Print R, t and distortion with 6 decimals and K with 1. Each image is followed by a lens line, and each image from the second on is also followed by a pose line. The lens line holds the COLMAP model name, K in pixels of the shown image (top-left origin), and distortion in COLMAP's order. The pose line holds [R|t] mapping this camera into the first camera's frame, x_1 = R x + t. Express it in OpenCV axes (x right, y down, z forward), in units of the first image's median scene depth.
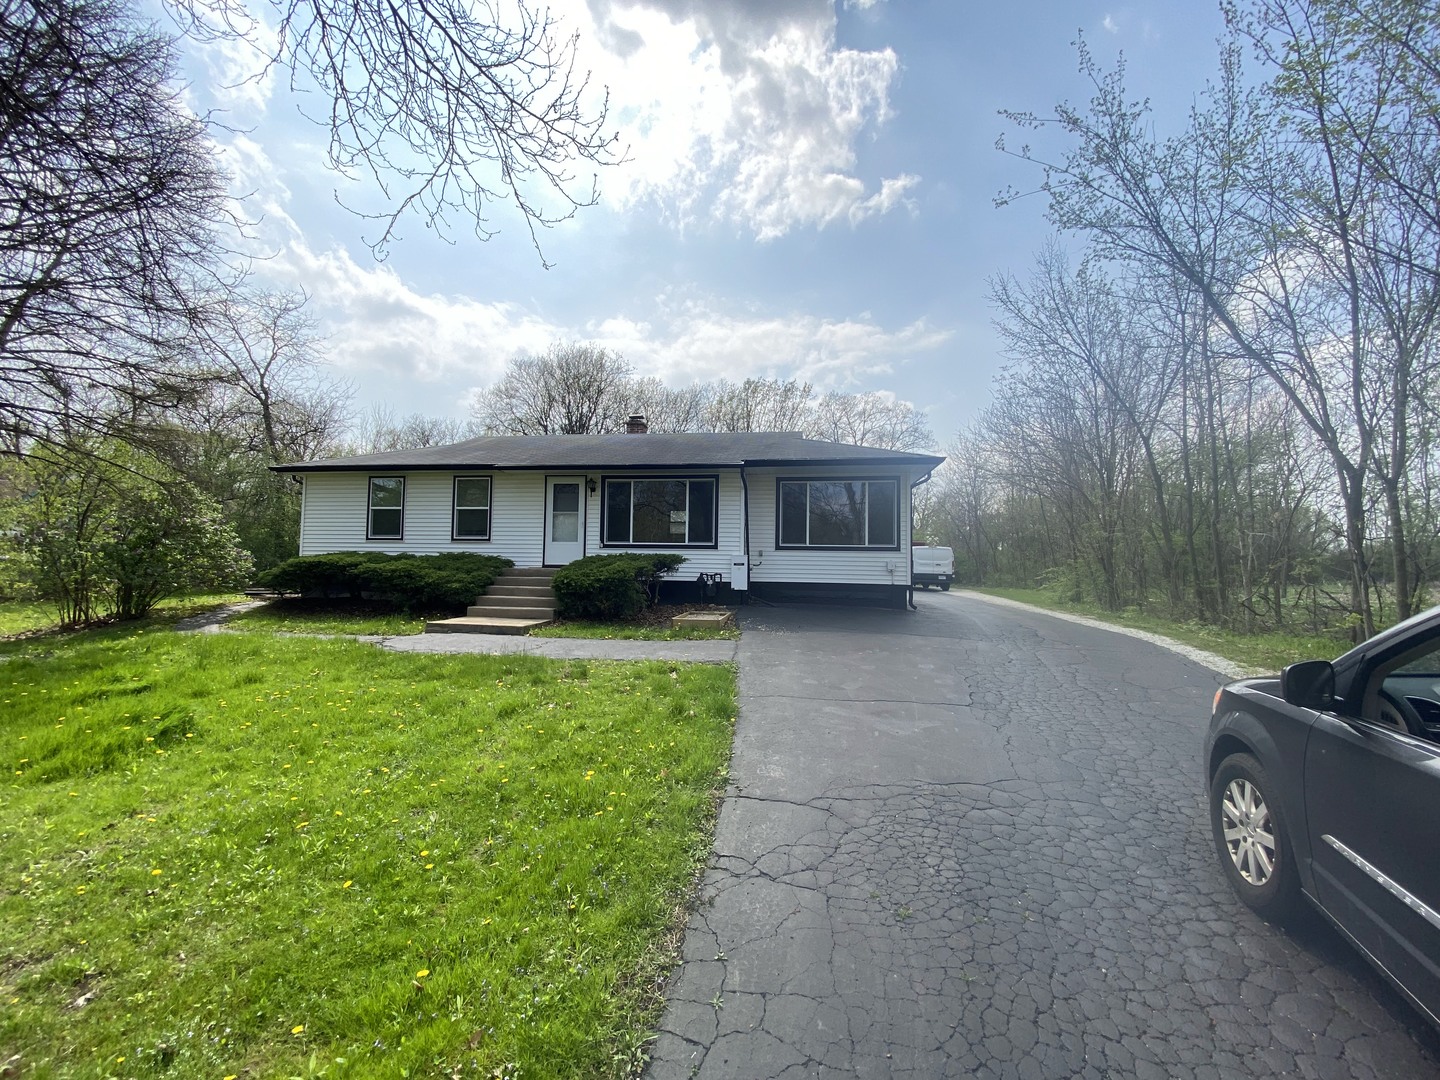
lens RADIAL K [[585.0, 0, 720.0], [0, 585.0, 537.0], [0, 0, 1]] dist [0.001988, -0.012849]
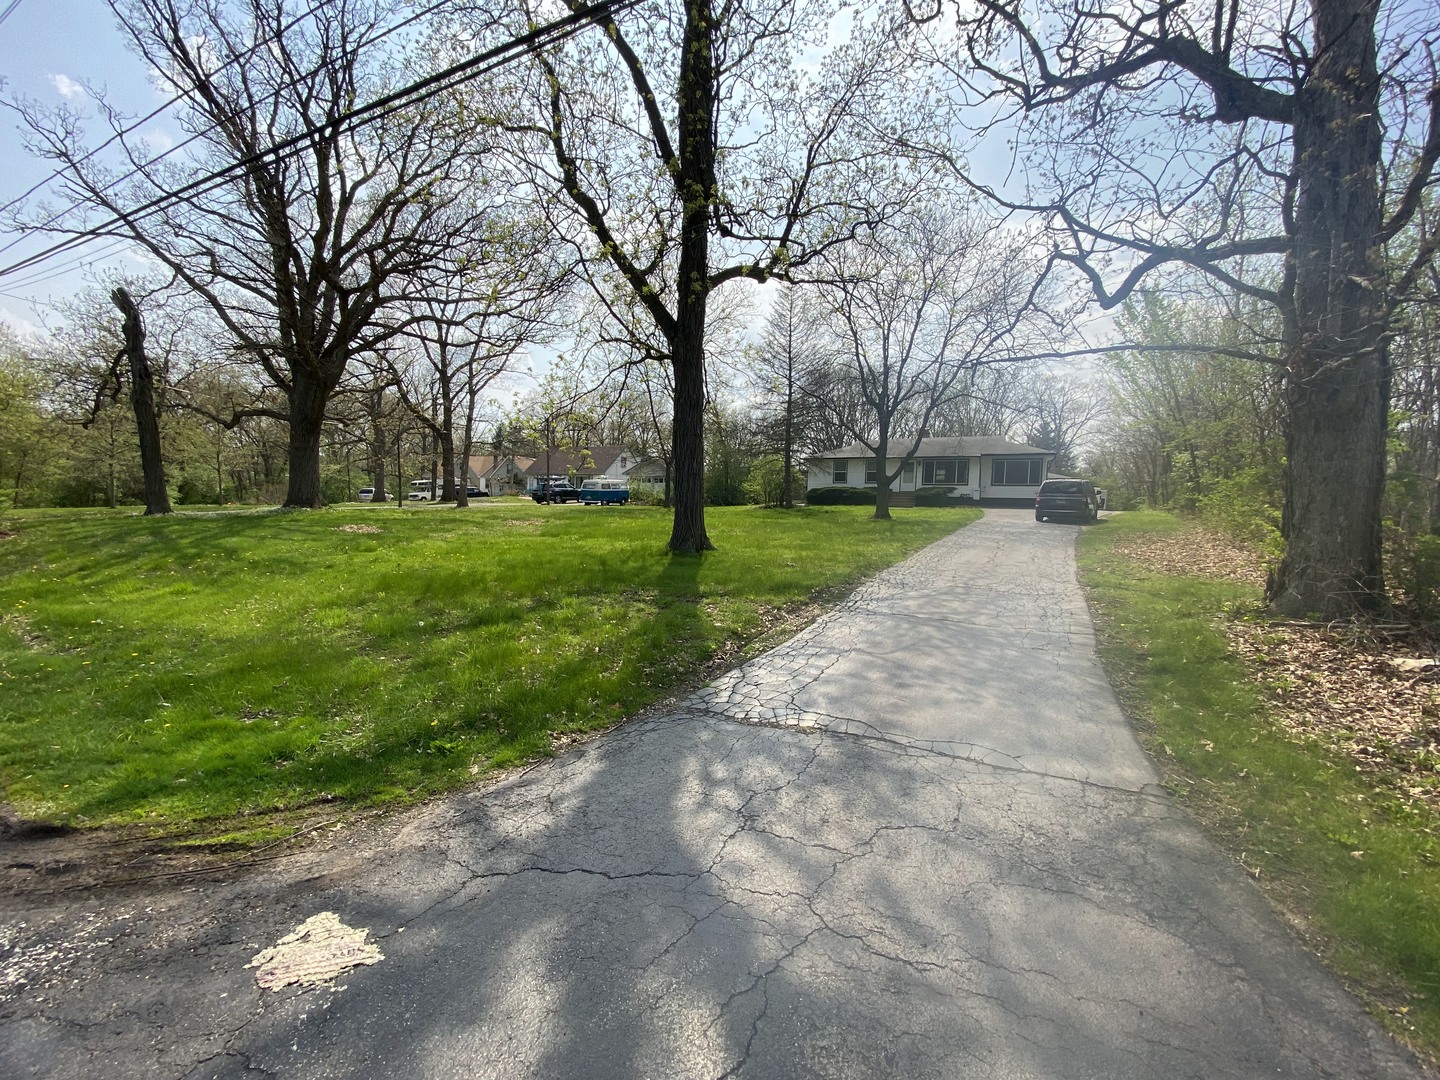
lens RADIAL K [[585.0, 0, 720.4], [0, 585.0, 540.1], [0, 0, 1]] dist [0.001988, -0.012849]
pose [[0.947159, 0.024685, -0.319812, -0.222692], [0.005252, 0.995707, 0.092409, 0.015894], [0.320721, -0.089206, 0.942964, -2.022972]]
